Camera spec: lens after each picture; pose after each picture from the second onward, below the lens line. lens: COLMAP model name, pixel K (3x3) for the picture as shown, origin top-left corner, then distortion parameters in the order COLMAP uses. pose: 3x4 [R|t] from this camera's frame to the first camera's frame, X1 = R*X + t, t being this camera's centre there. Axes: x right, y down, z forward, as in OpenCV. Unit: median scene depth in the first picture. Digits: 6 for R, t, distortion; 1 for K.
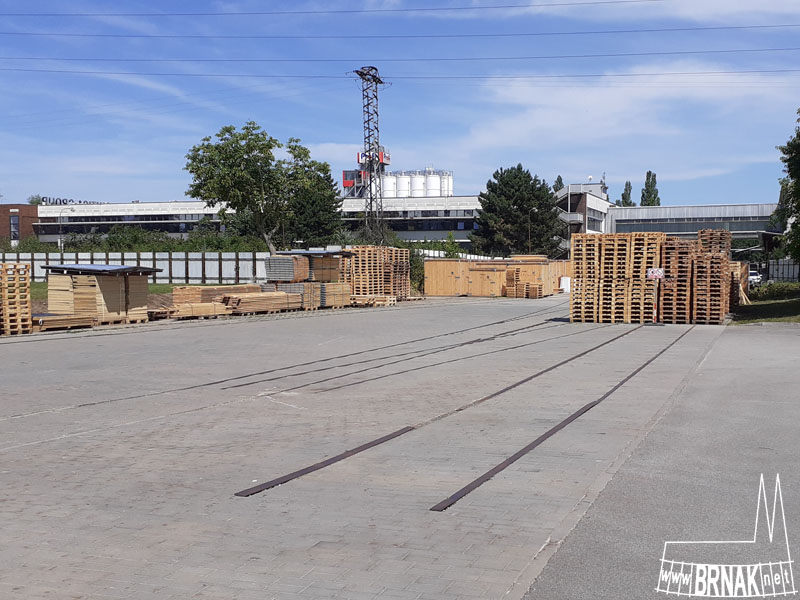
lens RADIAL K [[627.7, 0, 403.0], [0, 627.7, 302.7], [0, 0, 1]] dist [0.017591, 0.001366]
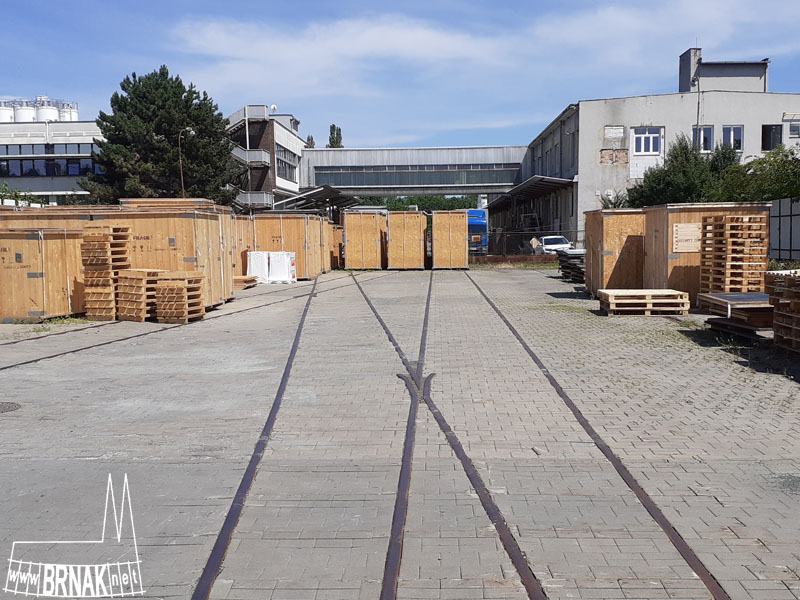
lens RADIAL K [[627.7, 0, 404.0], [0, 627.7, 297.9], [0, 0, 1]] dist [0.017591, 0.001366]
pose [[0.873550, -0.053895, 0.483742, 0.083848], [0.035563, 0.998262, 0.046999, -0.016100], [-0.485434, -0.023853, 0.873948, 0.356401]]
